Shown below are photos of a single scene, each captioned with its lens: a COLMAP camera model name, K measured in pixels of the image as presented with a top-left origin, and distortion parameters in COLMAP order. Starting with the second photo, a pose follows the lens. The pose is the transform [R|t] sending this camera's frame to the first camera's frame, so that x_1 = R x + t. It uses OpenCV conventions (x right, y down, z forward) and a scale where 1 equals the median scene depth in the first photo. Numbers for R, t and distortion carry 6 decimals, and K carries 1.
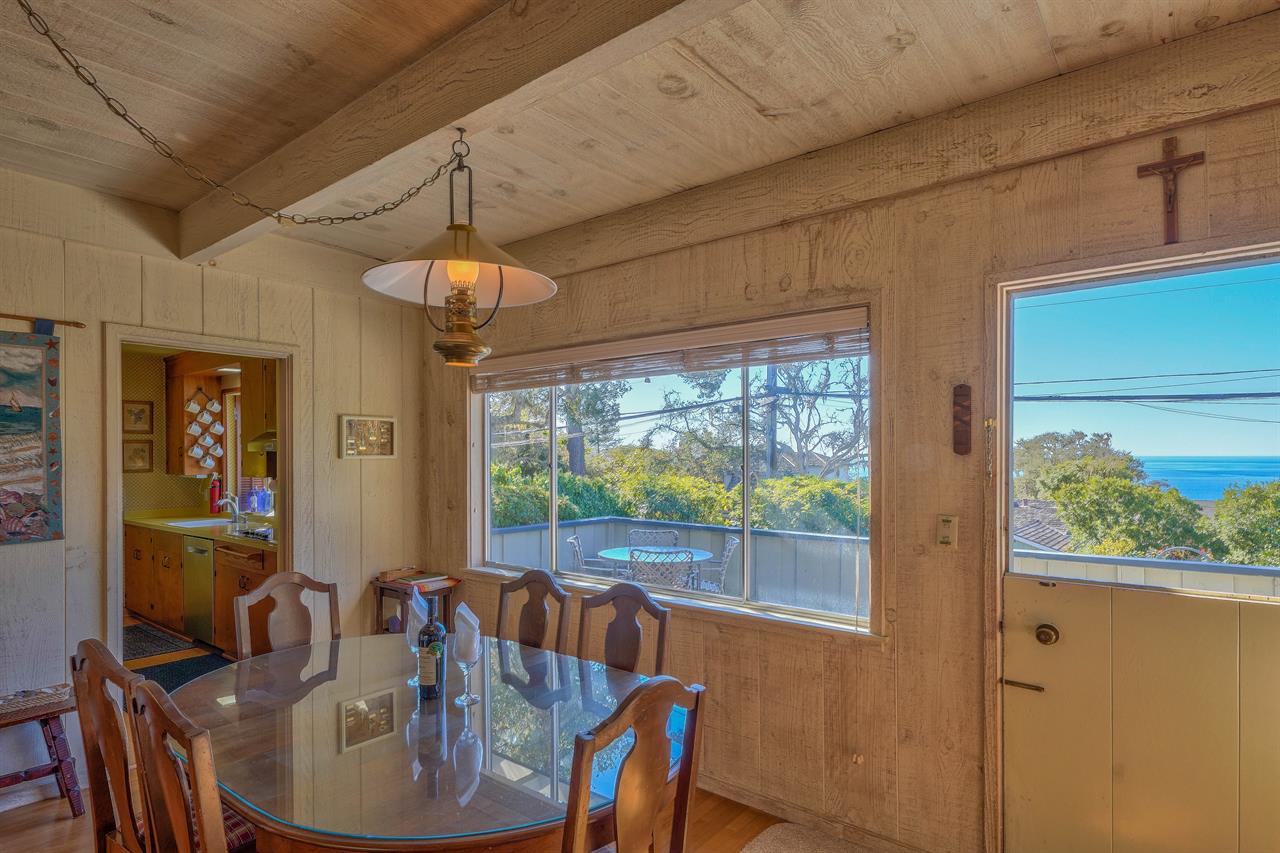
lens RADIAL K [[691.1, 0, 629.3], [0, 691.1, 461.0], [0, 0, 1]] dist [0.017166, -0.002969]
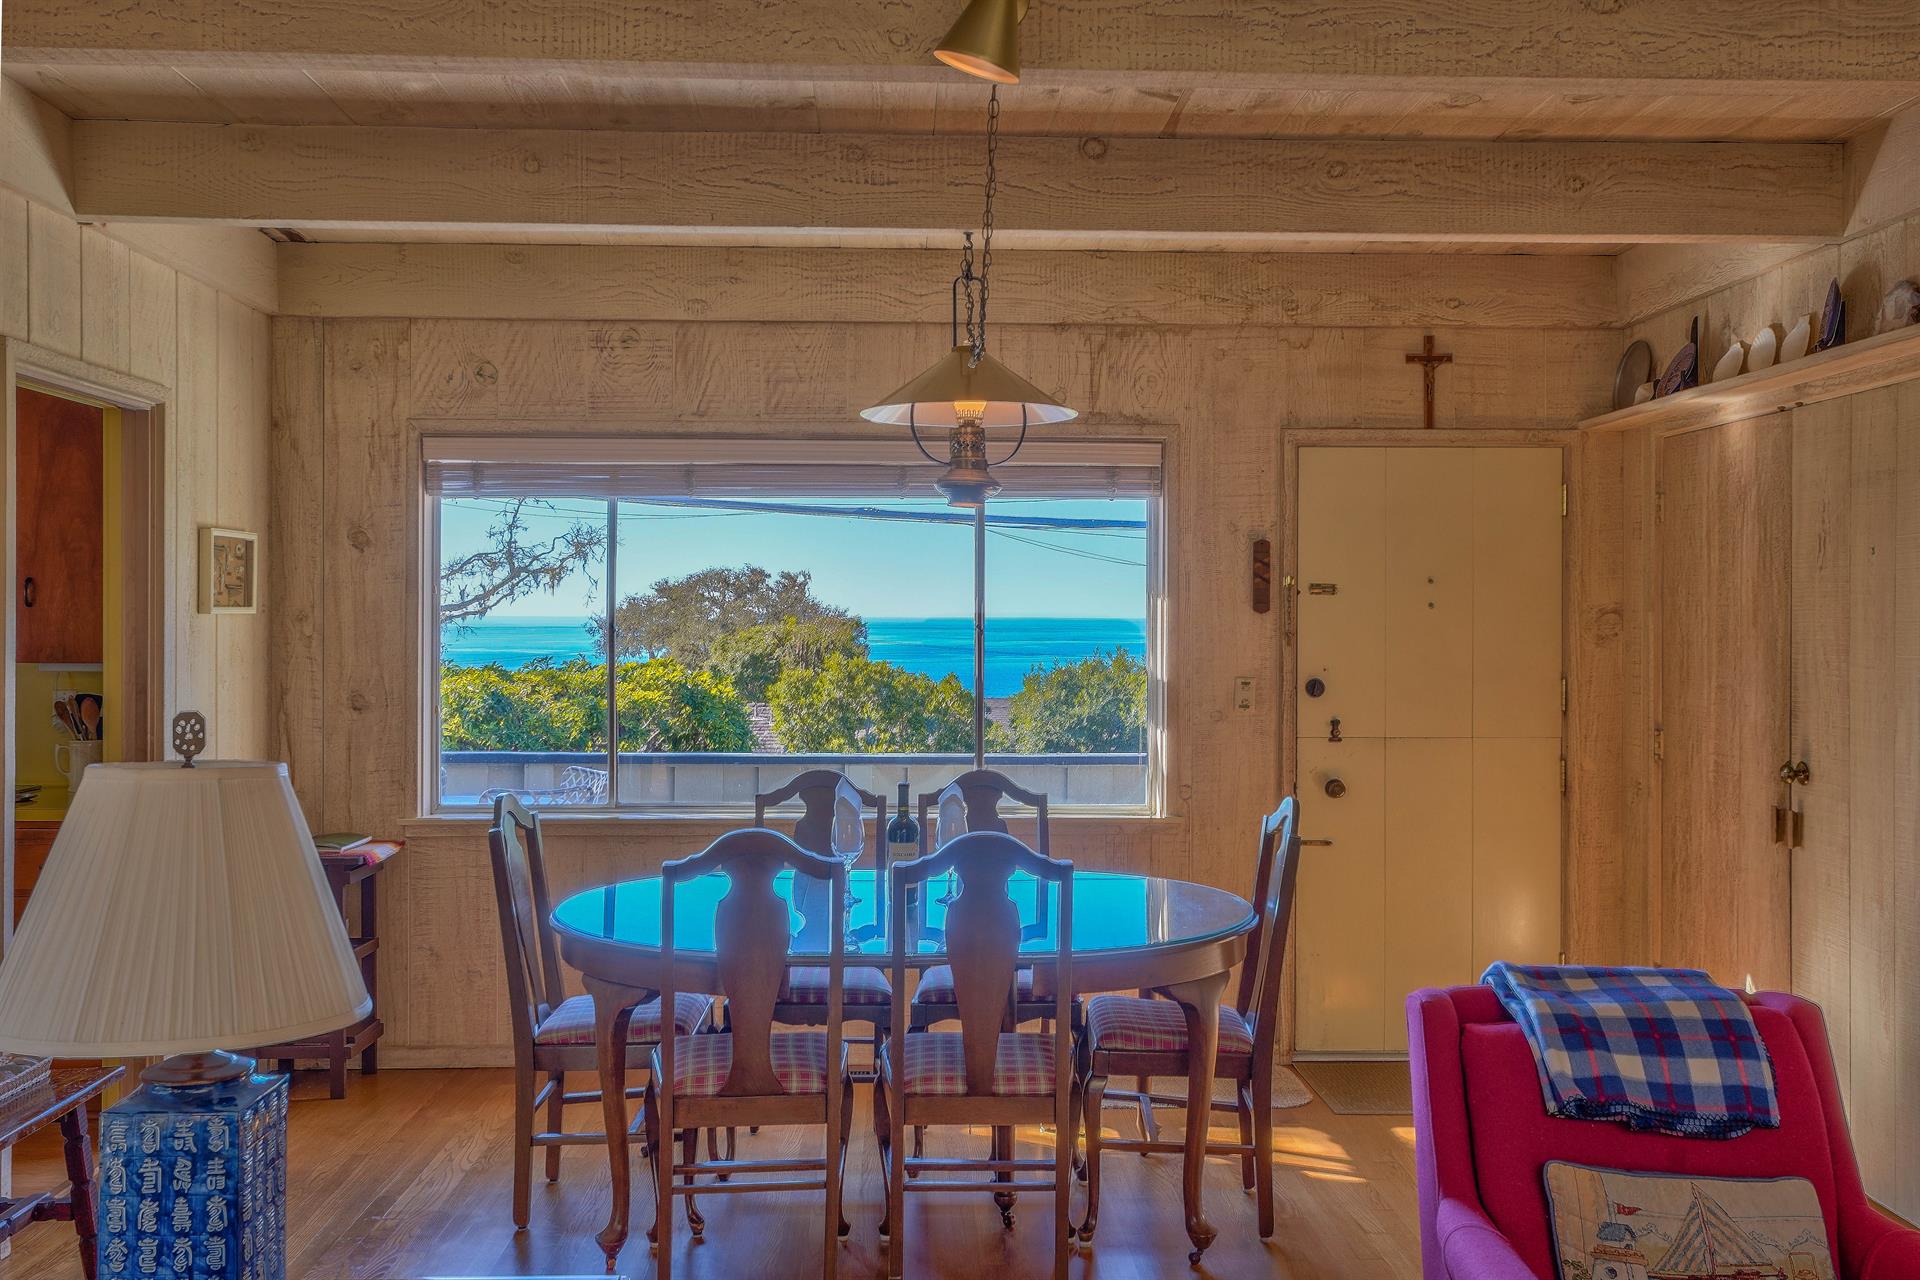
lens RADIAL K [[1738.9, 0, 960.2], [0, 1738.9, 633.3], [0, 0, 1]] dist [0.012523, 0.012261]
pose [[0.748020, -0.001531, 0.663675, -0.980538], [-0.000902, 0.999994, 0.003323, 0.007693], [-0.663676, -0.003084, 0.748014, -0.357091]]
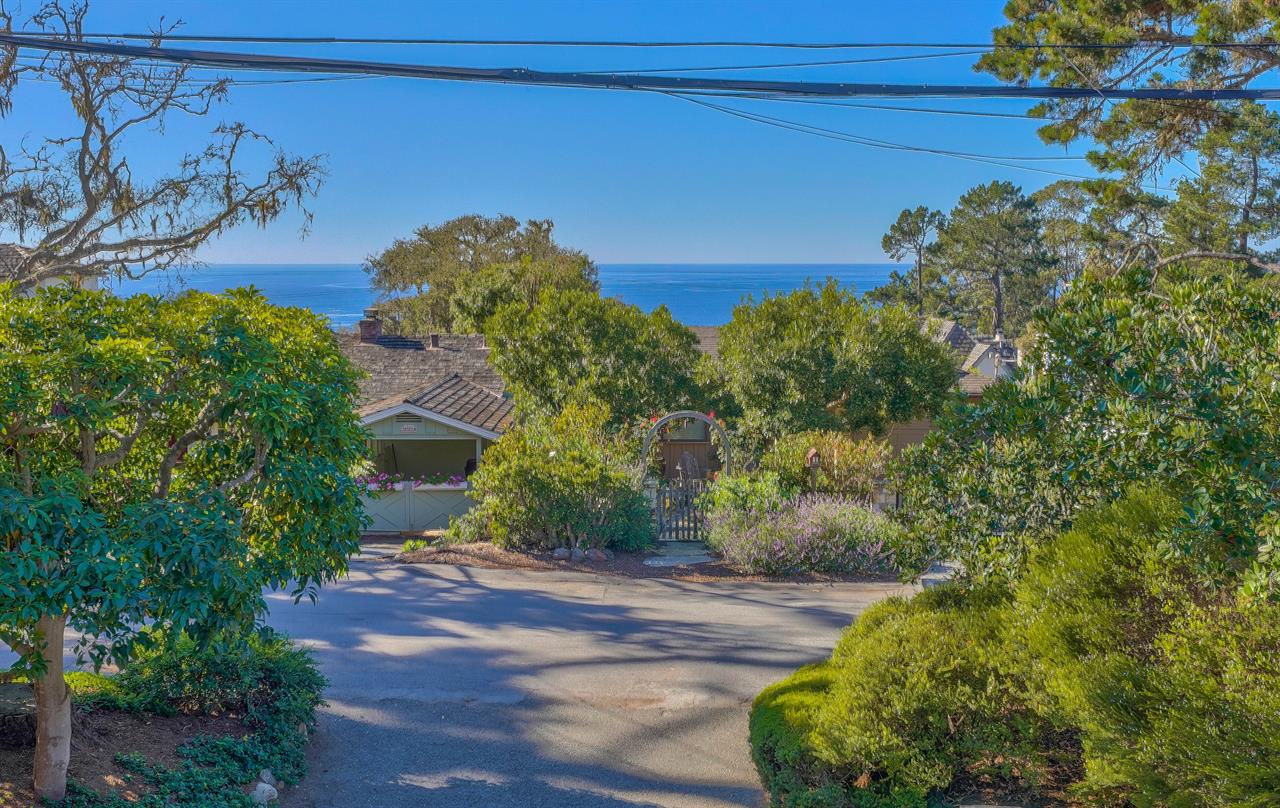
lens RADIAL K [[1221.6, 0, 644.0], [0, 1221.6, 407.0], [0, 0, 1]] dist [0.088838, 0.000000]
pose [[0.770175, -0.072561, 0.633692, 0.870523], [0.003383, 0.993959, 0.109701, 0.069452], [-0.637824, -0.082345, 0.765767, 1.601672]]
